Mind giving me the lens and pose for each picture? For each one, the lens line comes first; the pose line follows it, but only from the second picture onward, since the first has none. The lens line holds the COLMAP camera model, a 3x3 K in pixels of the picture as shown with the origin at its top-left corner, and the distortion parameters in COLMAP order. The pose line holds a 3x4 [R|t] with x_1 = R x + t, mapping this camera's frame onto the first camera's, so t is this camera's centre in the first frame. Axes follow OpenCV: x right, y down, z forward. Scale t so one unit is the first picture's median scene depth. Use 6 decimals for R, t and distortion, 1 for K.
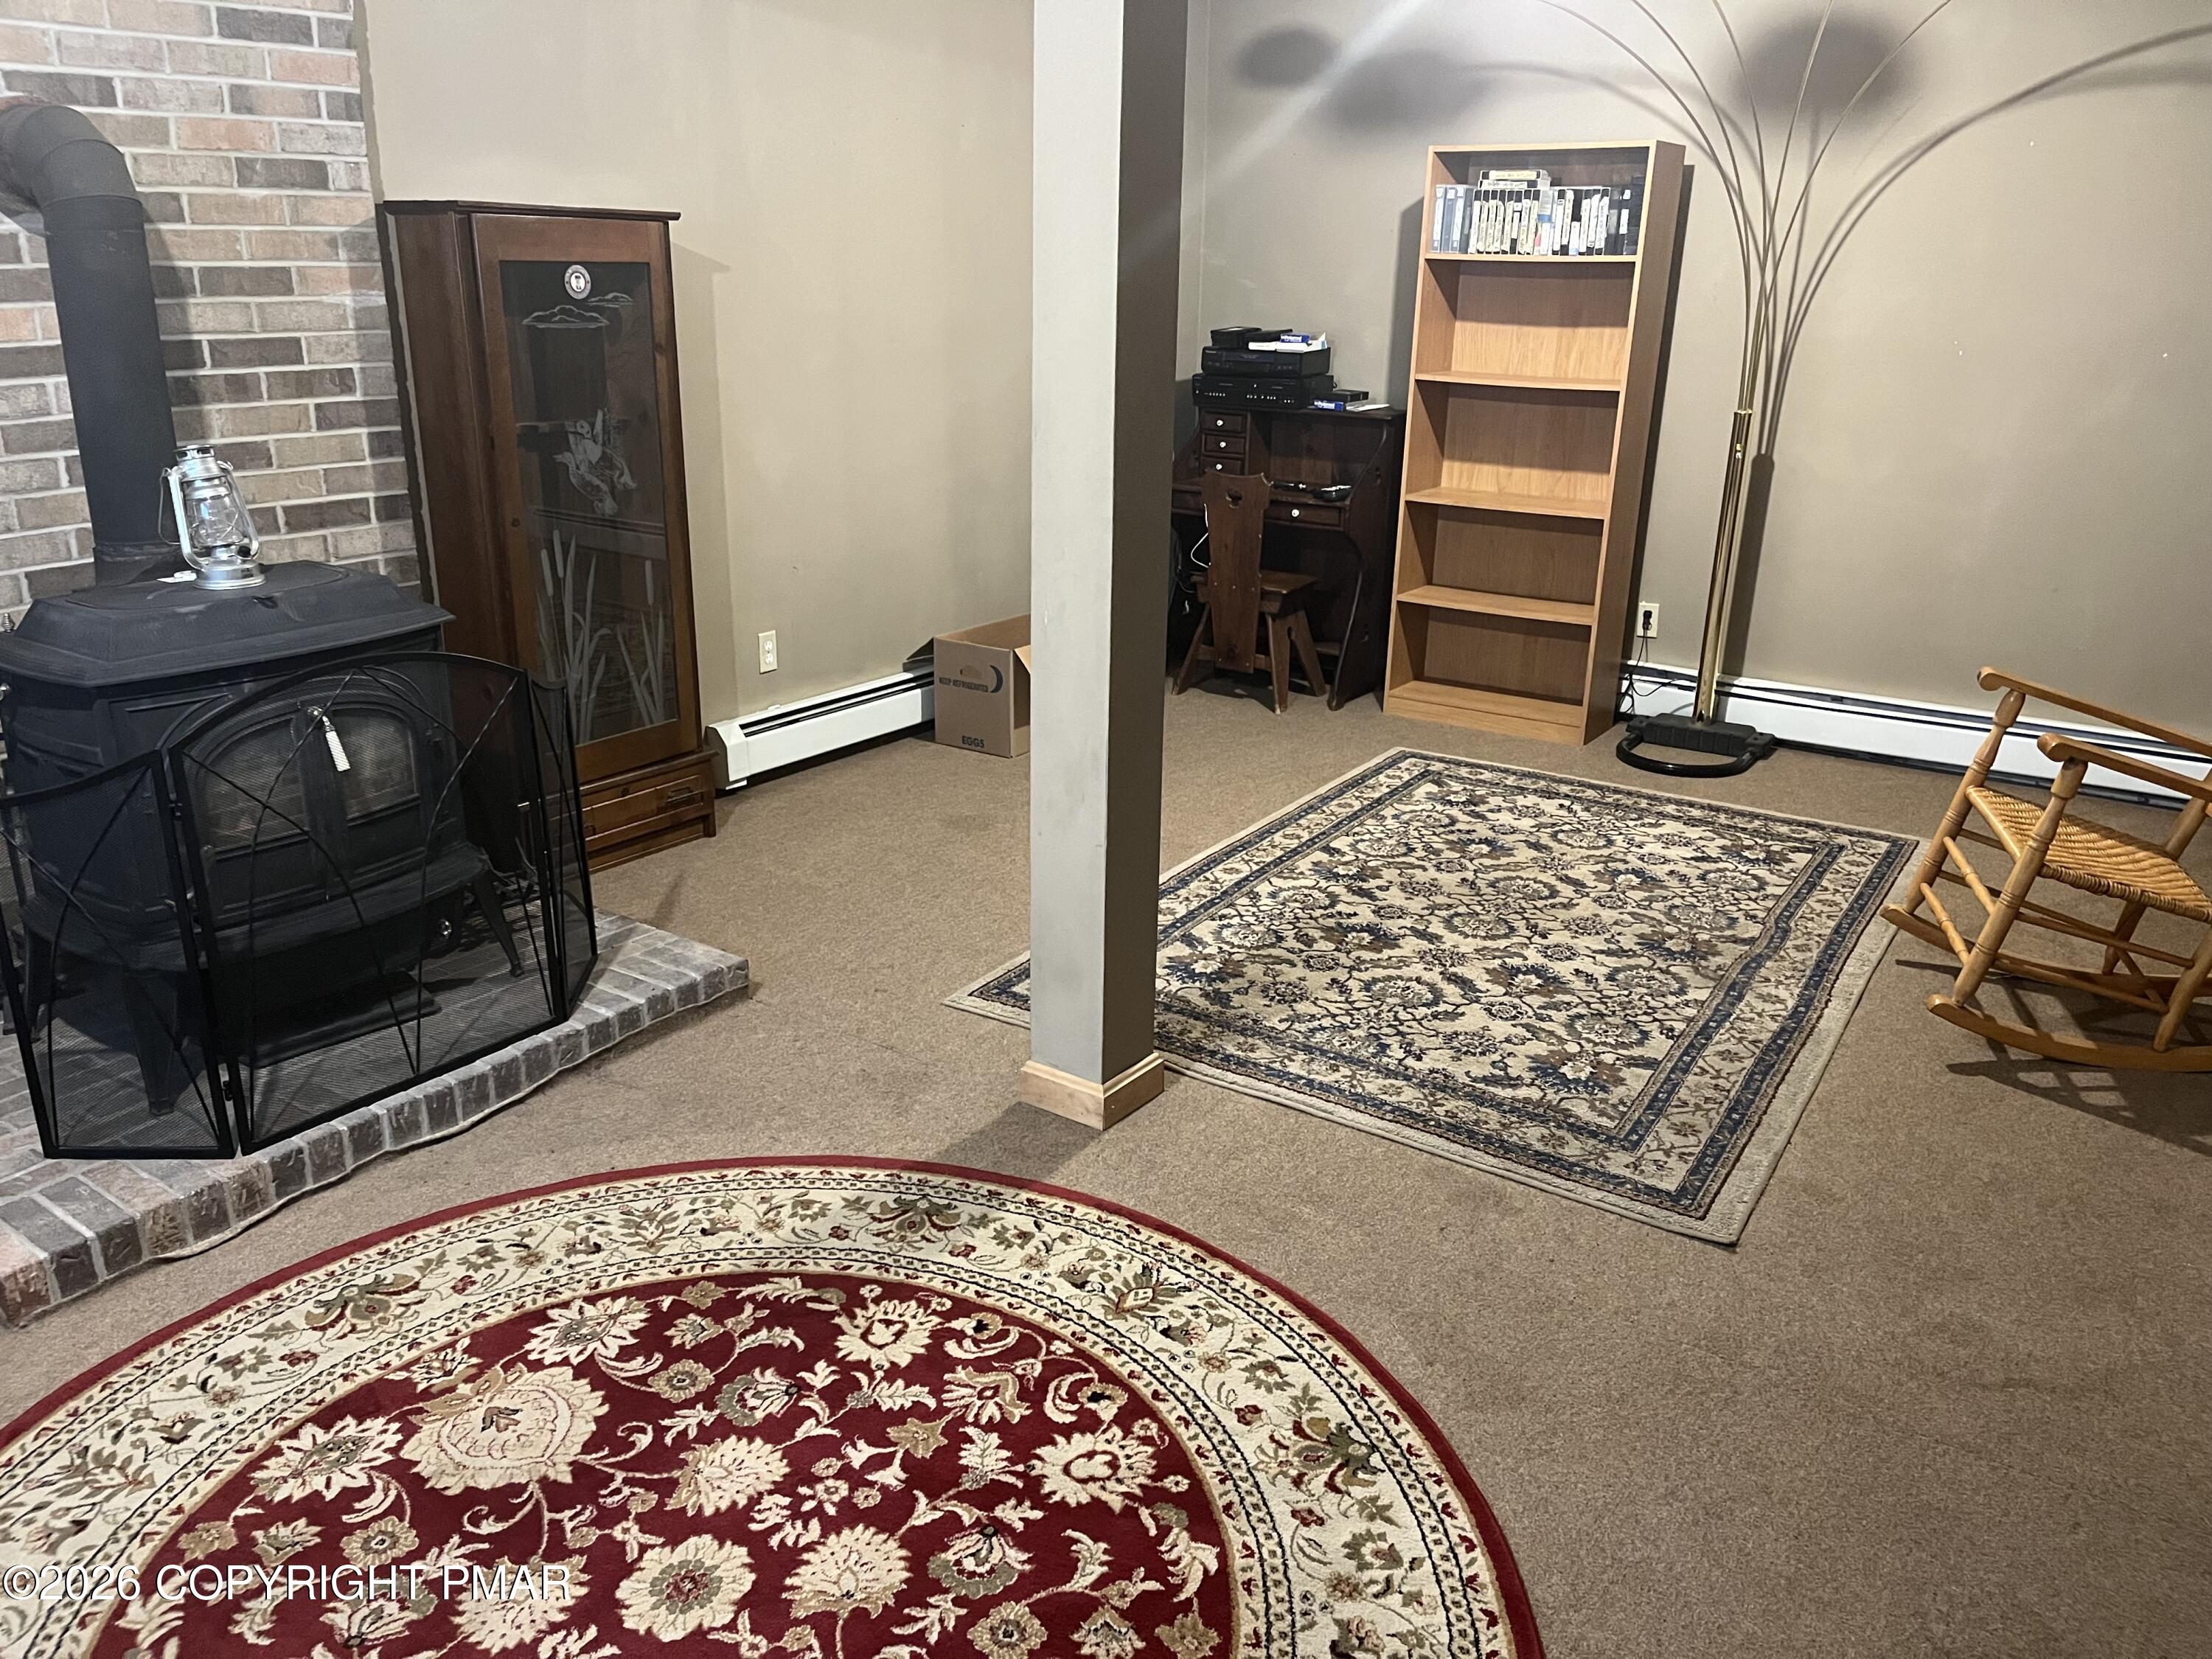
lens RADIAL K [[1649.6, 0, 1106.0], [0, 1649.6, 829.5], [0, 0, 1]] dist [0.085755, -0.115903]
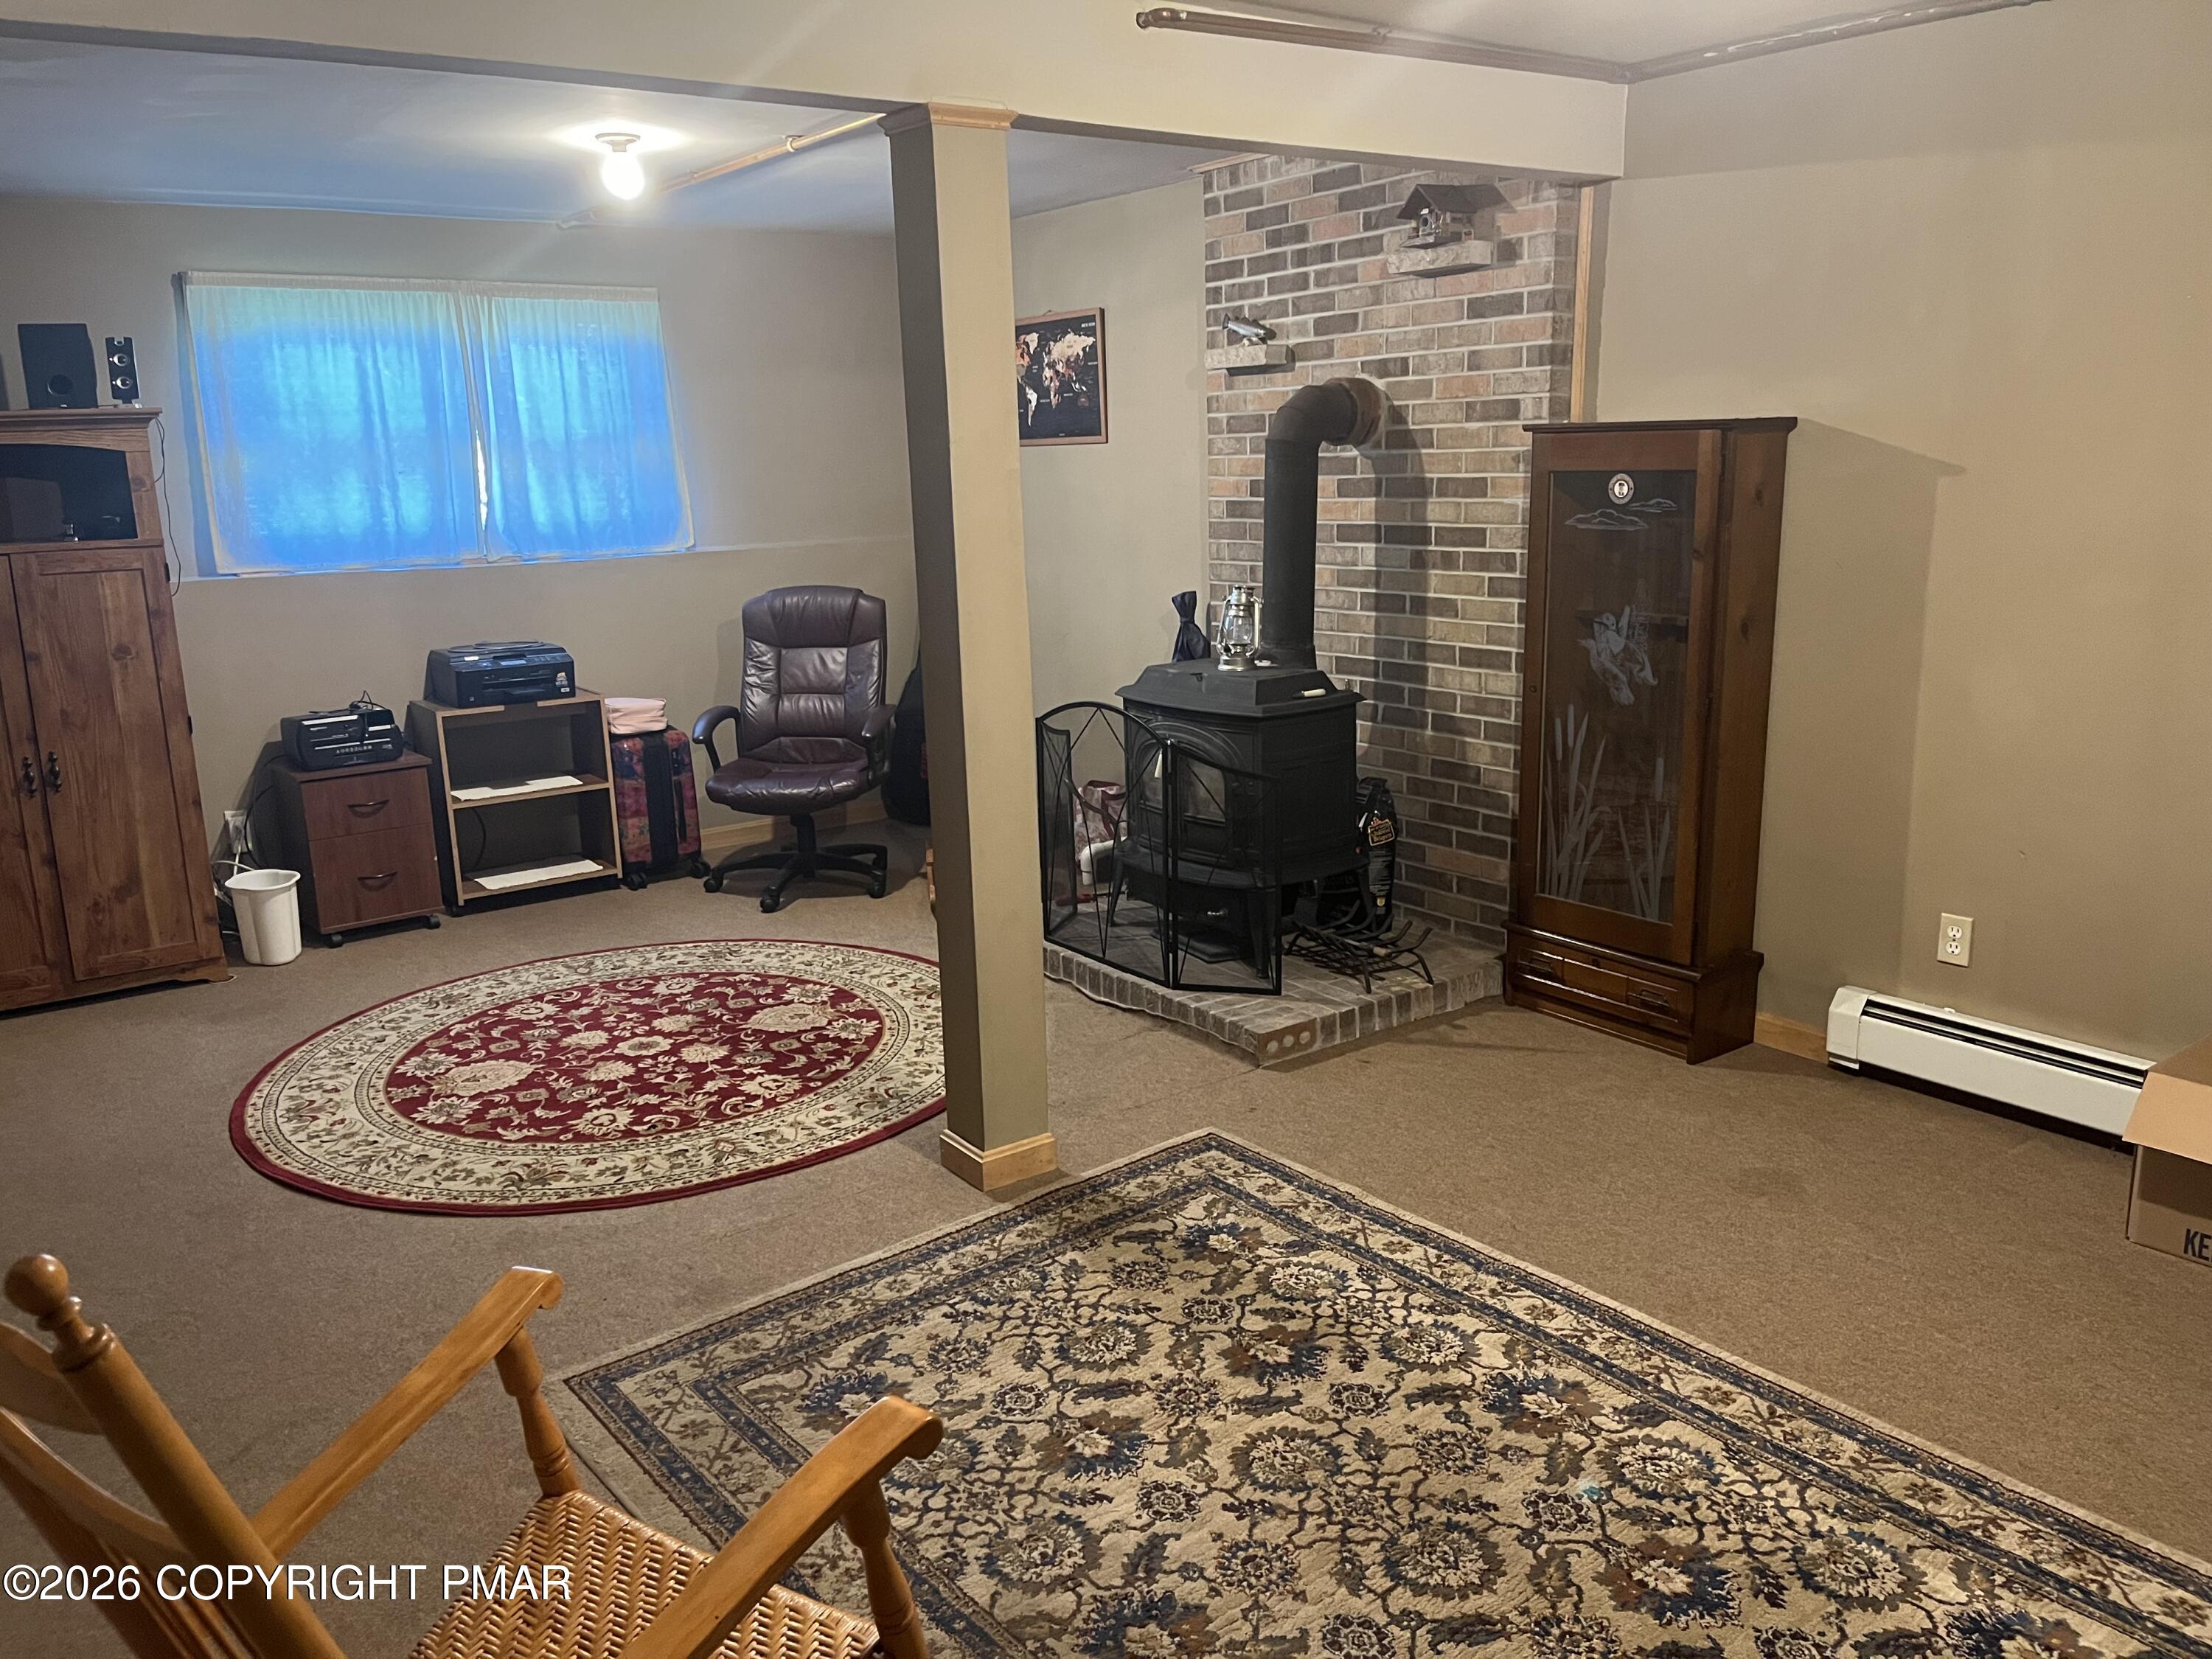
lens RADIAL K [[1649.6, 0, 1106.0], [0, 1649.6, 829.5], [0, 0, 1]] dist [0.085755, -0.115903]
pose [[-0.311965, 0.208956, -0.926831, 0.913900], [-0.287625, 0.908968, 0.301742, -0.393370], [0.905511, 0.360713, -0.223465, 1.123568]]
